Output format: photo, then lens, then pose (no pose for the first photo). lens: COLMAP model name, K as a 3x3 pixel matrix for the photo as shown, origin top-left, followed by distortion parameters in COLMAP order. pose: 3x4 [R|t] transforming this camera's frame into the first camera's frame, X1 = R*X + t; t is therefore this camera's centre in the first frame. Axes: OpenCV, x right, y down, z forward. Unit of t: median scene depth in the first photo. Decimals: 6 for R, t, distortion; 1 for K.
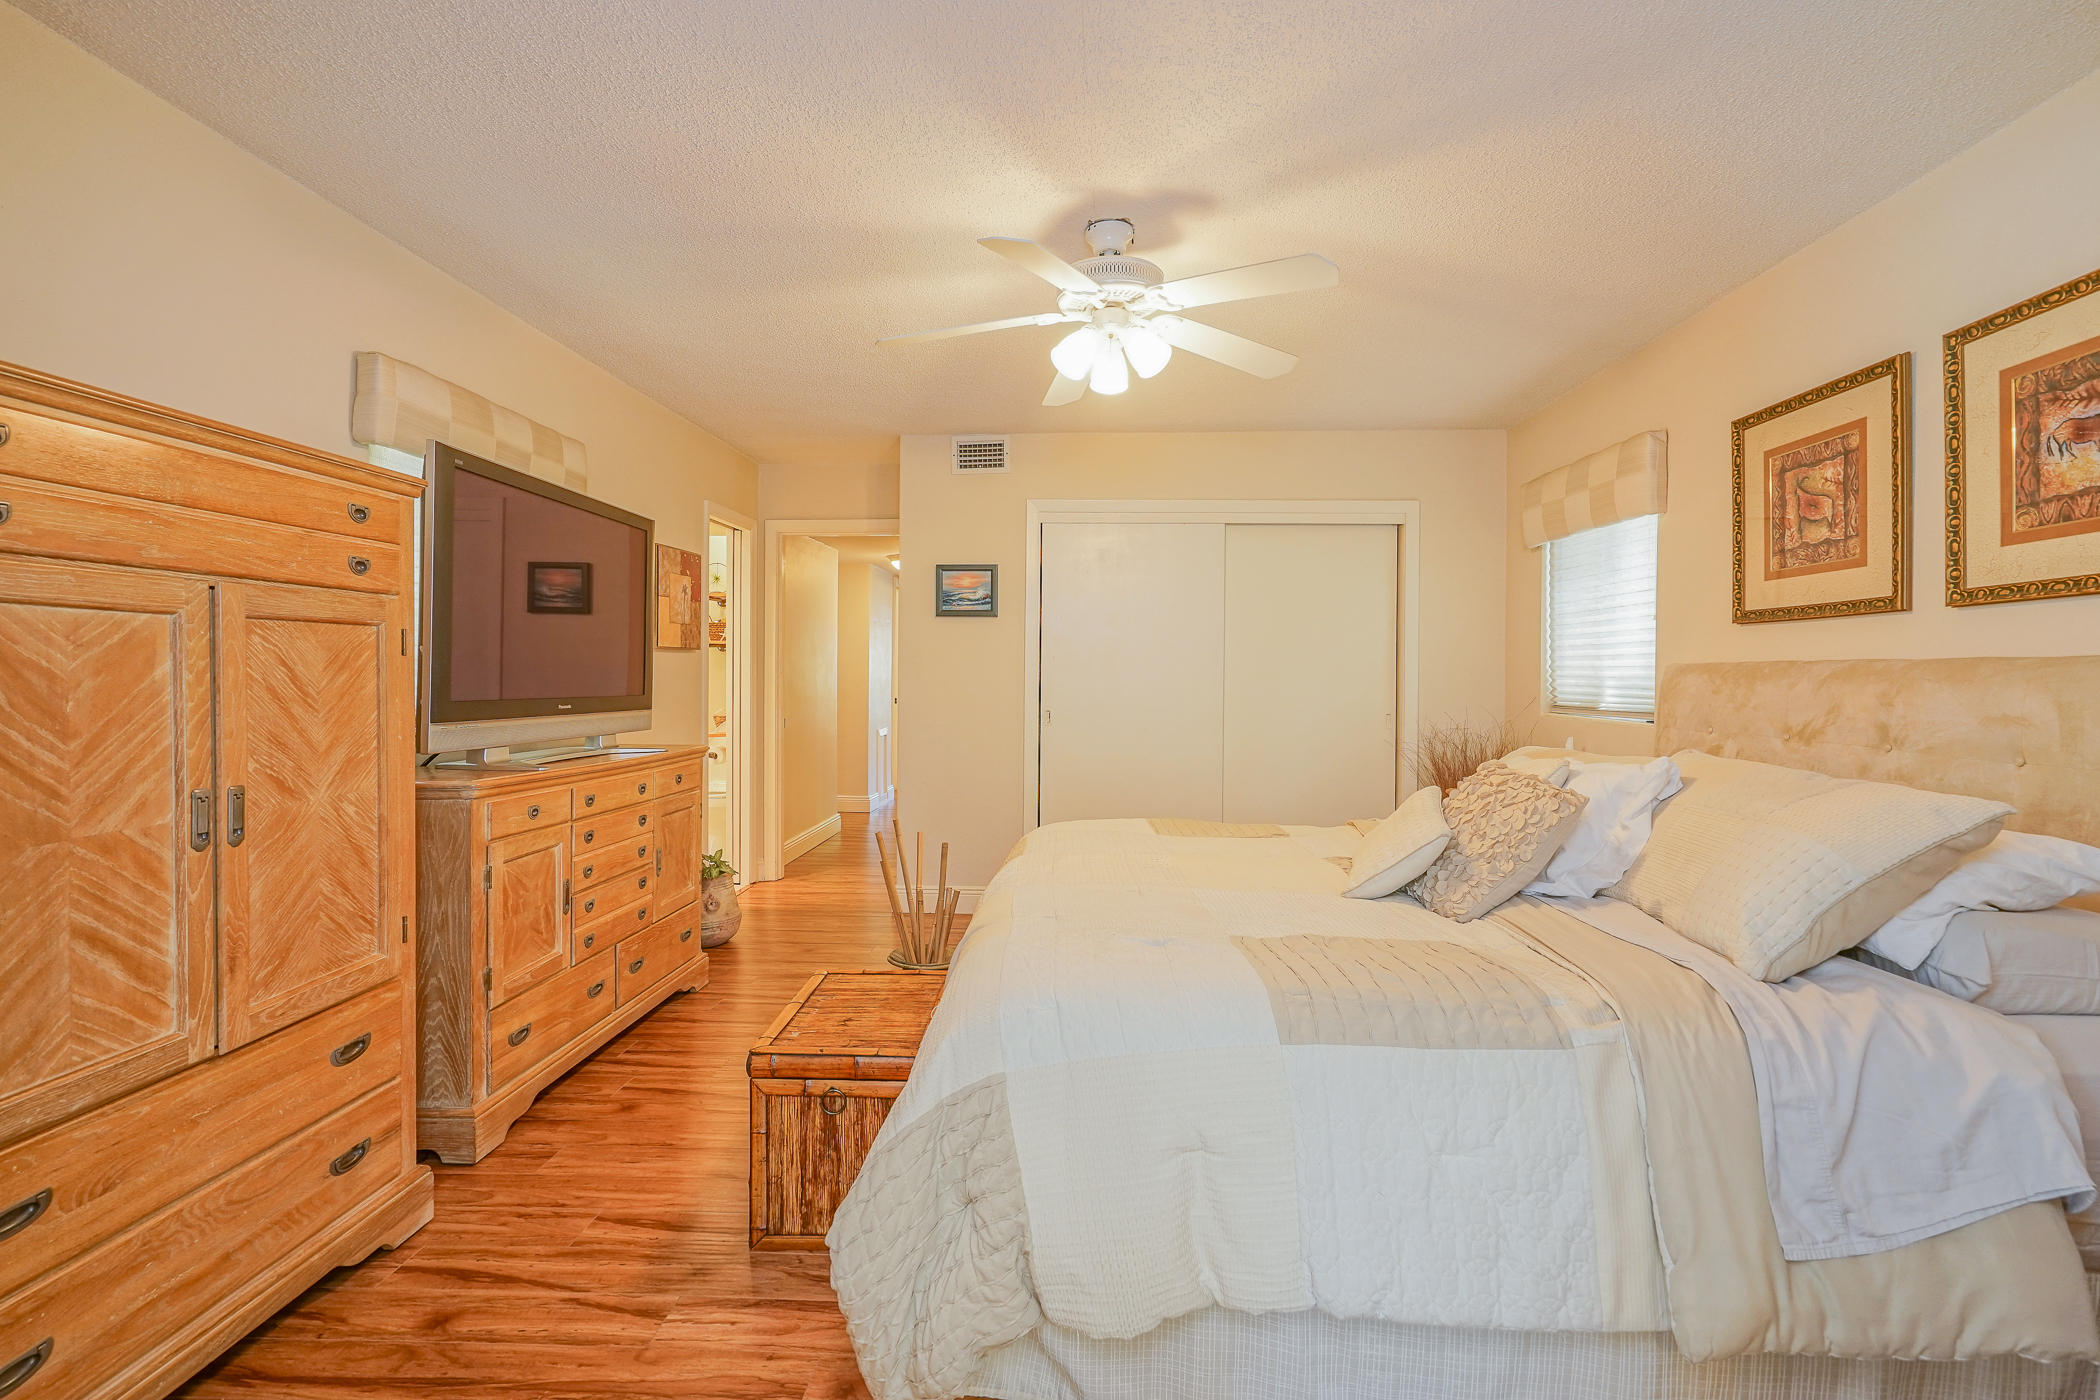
lens RADIAL K [[973.5, 0, 1048.3], [0, 973.5, 669.0], [0, 0, 1]] dist [-0.014620, 0.026988]
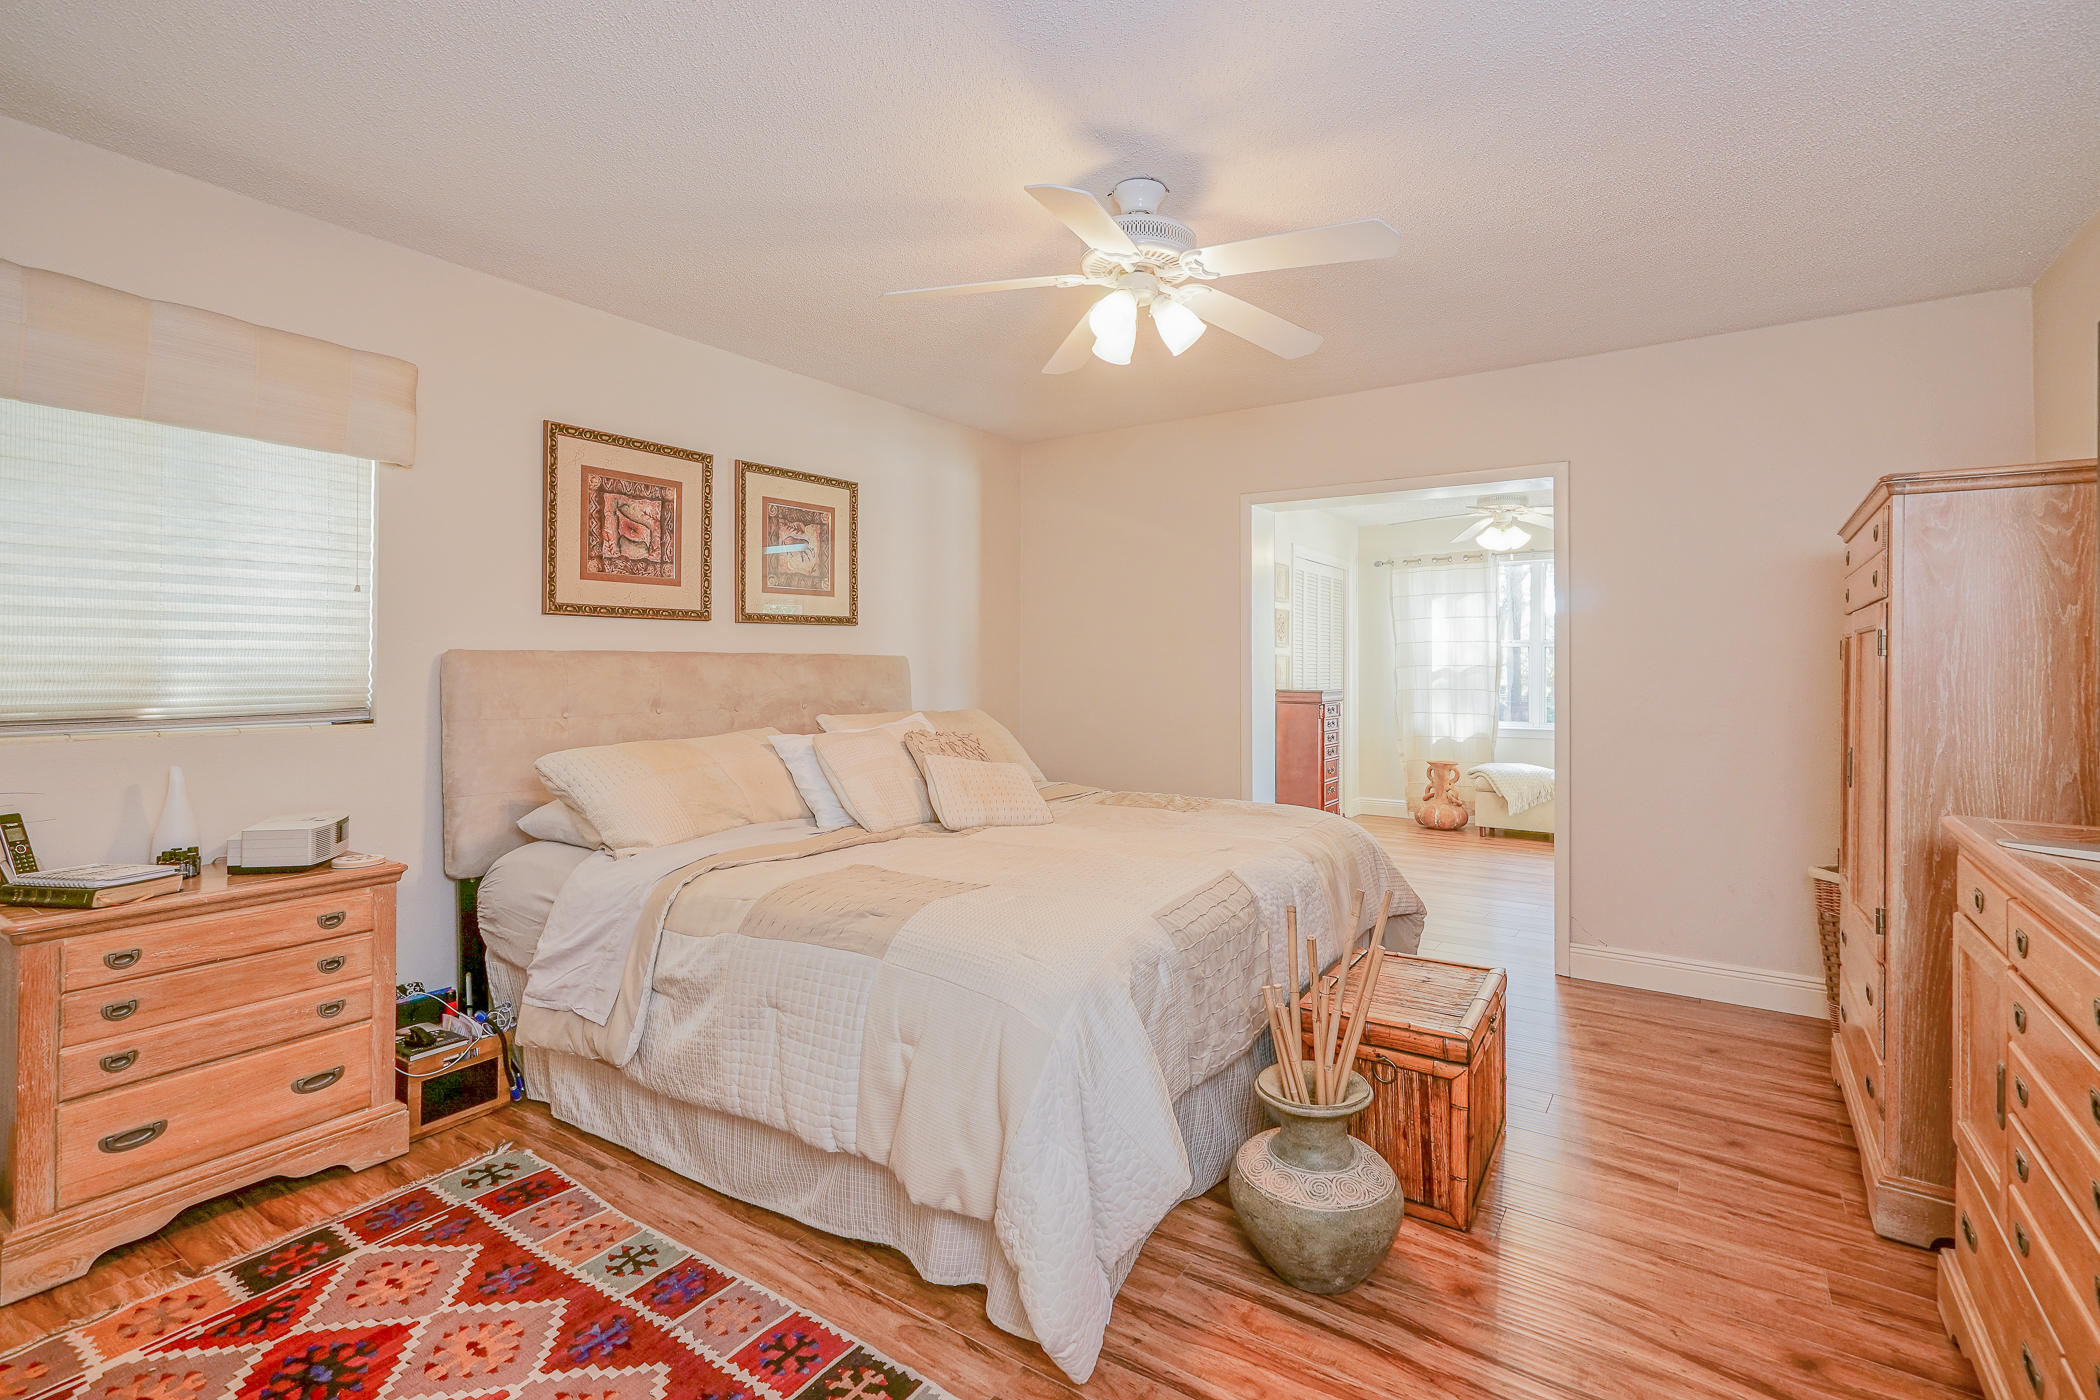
lens RADIAL K [[953.6, 0, 1048.3], [0, 953.6, 692.1], [0, 0, 1]] dist [-0.004300, 0.013747]
pose [[-0.854158, -0.021725, 0.519560, -0.340284], [-0.007891, 0.999553, 0.028824, 0.005111], [-0.519954, 0.020520, -0.853947, 1.832928]]
